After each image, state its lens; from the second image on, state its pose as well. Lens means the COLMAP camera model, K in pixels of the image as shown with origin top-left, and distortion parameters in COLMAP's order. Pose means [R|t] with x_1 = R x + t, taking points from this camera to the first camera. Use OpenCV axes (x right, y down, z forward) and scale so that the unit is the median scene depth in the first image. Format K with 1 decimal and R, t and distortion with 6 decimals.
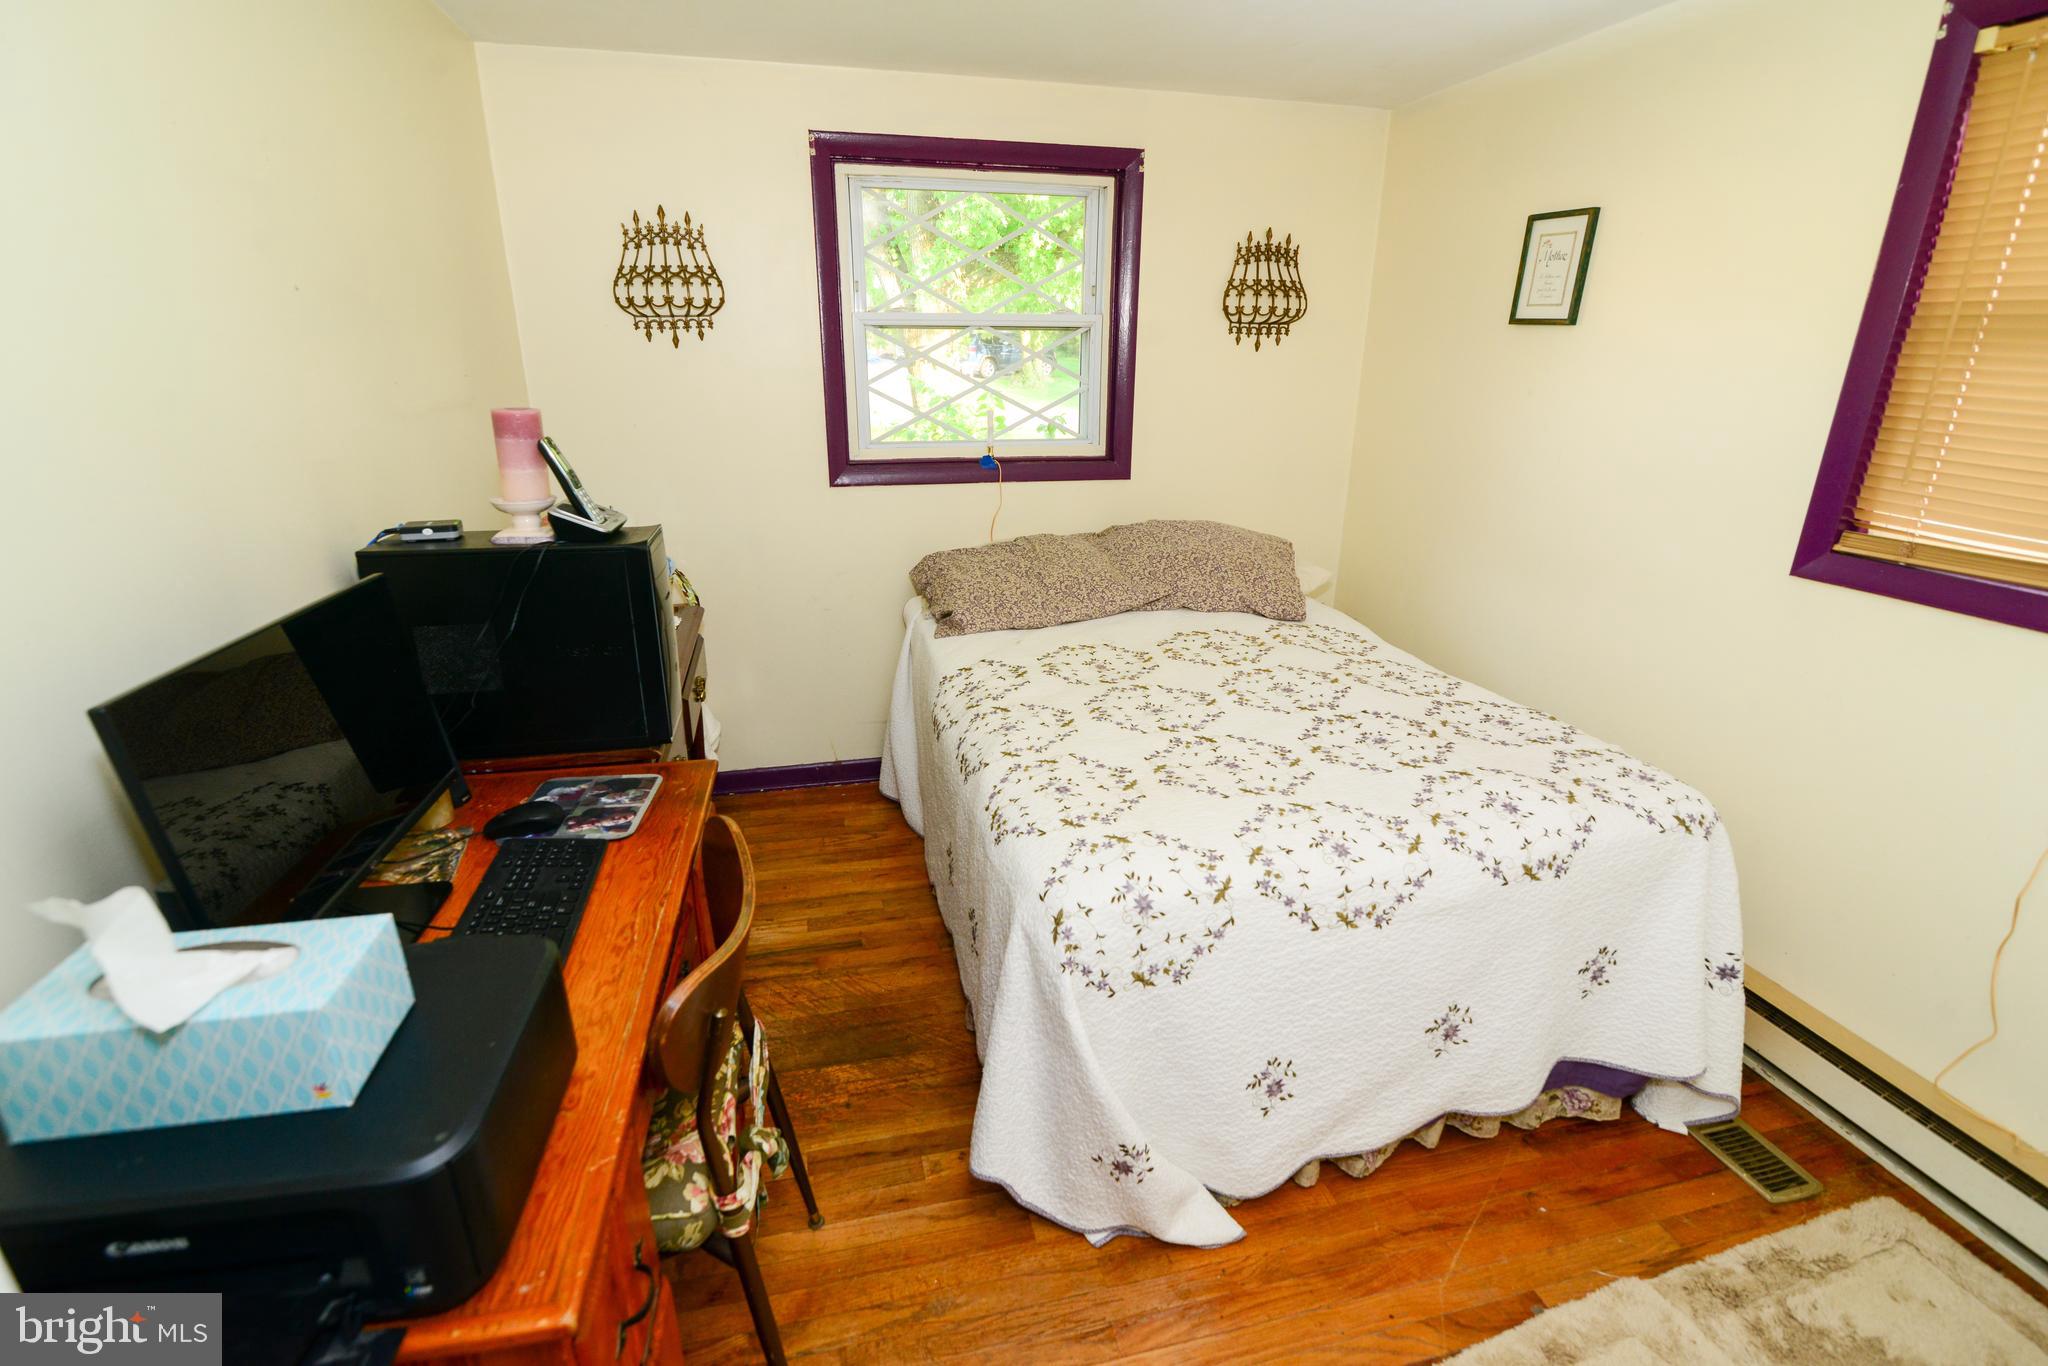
lens RADIAL K [[938.0, 0, 1020.9], [0, 938.0, 685.3], [0, 0, 1]] dist [-0.021071, 0.000946]
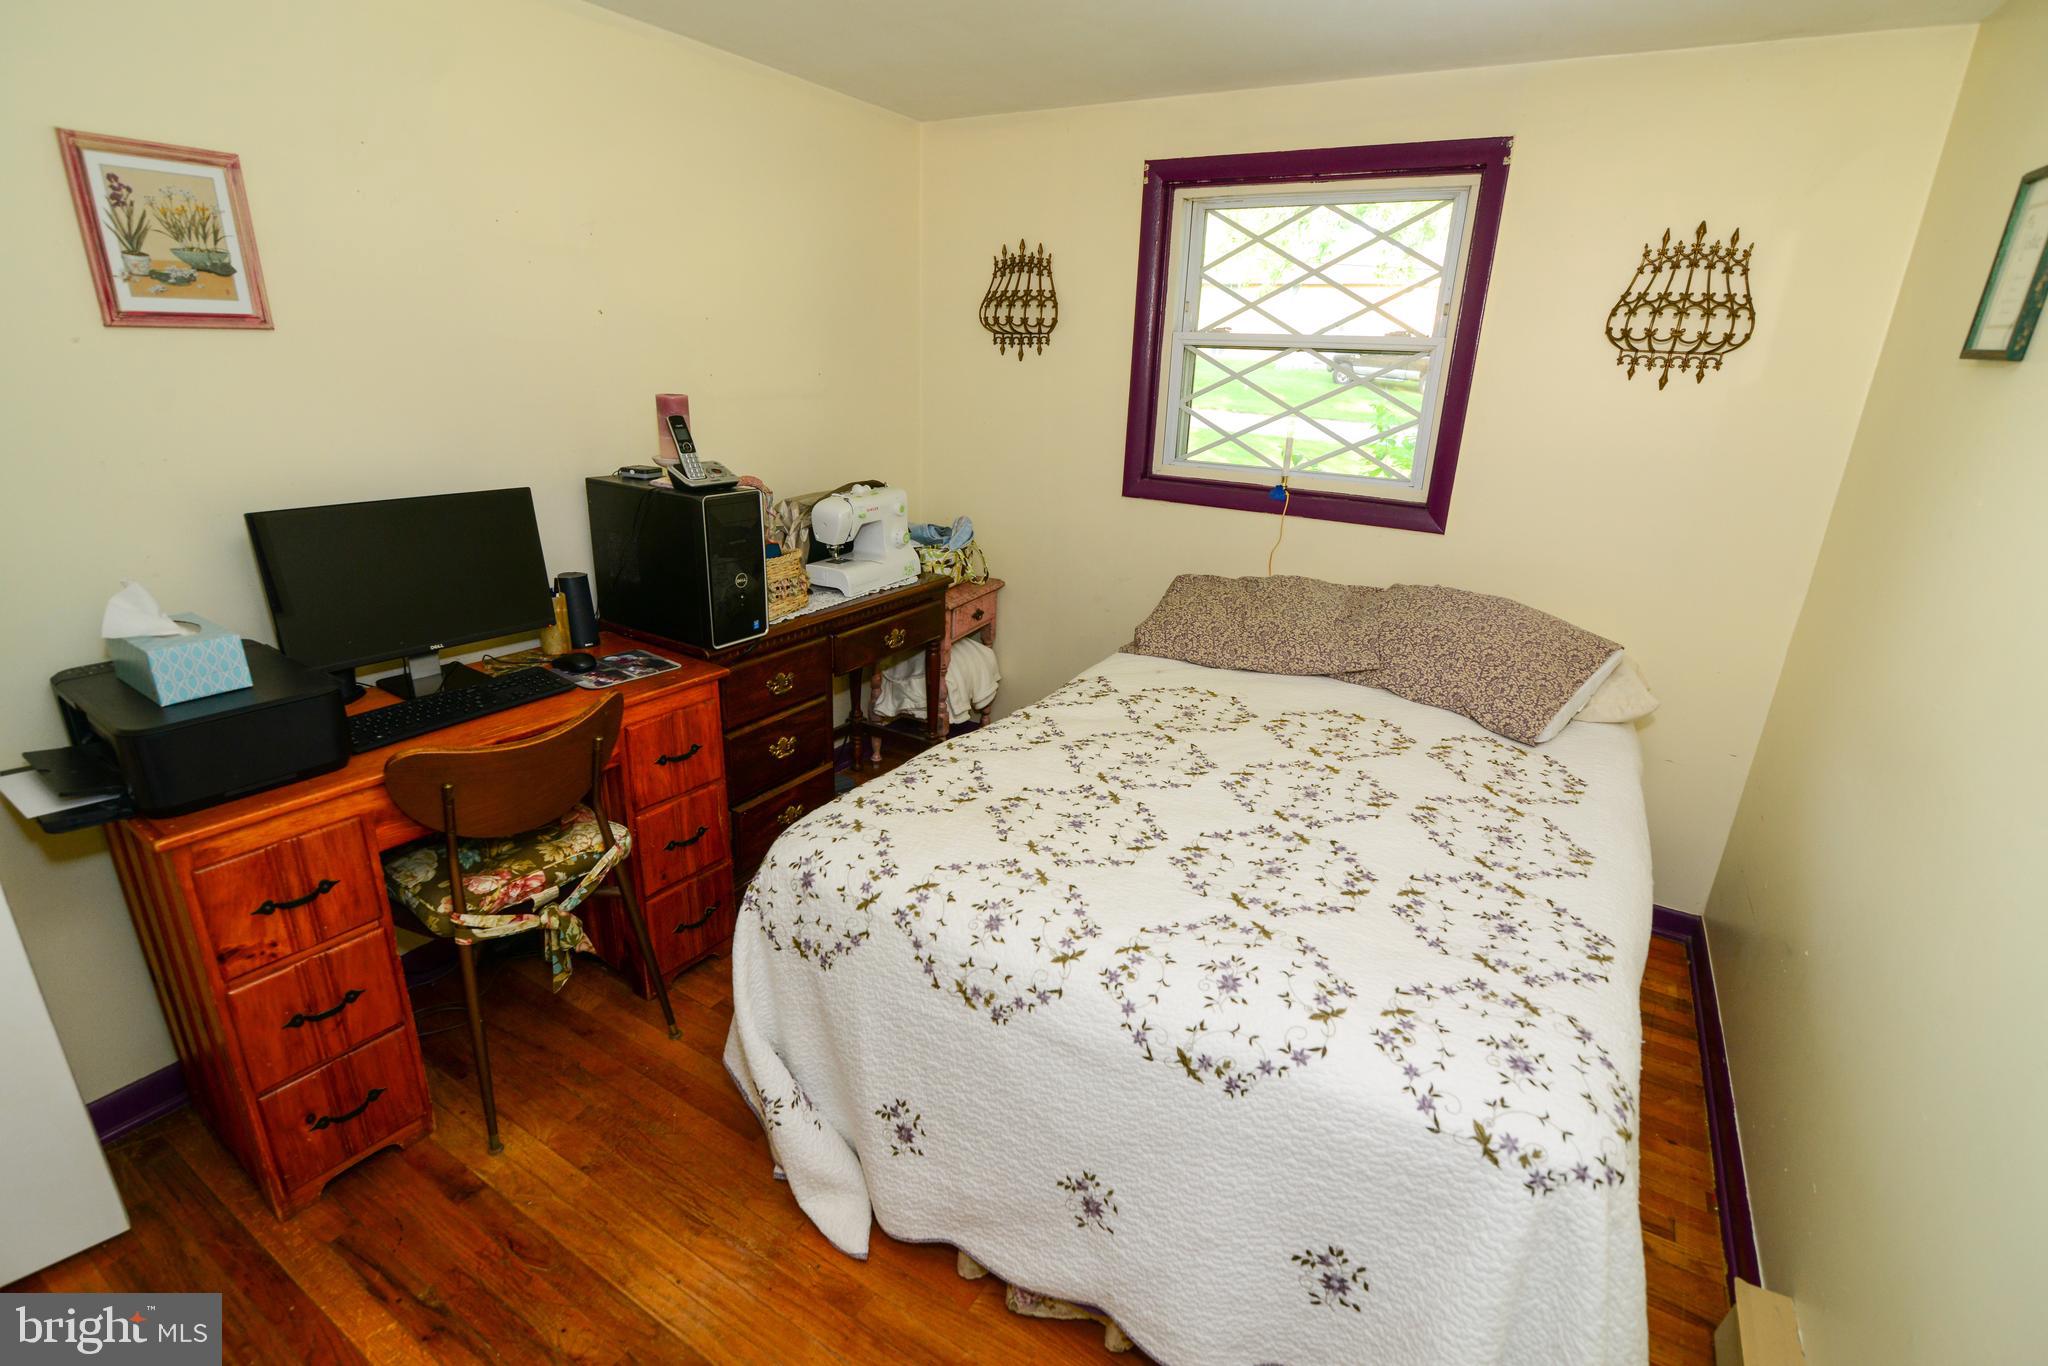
lens RADIAL K [[938.0, 0, 1020.9], [0, 938.0, 685.3], [0, 0, 1]] dist [-0.021071, 0.000946]
pose [[0.709725, 0.252367, -0.657724, 0.544372], [-0.266696, 0.960395, 0.080719, -0.074270], [0.652045, 0.118124, 0.748921, 0.193104]]
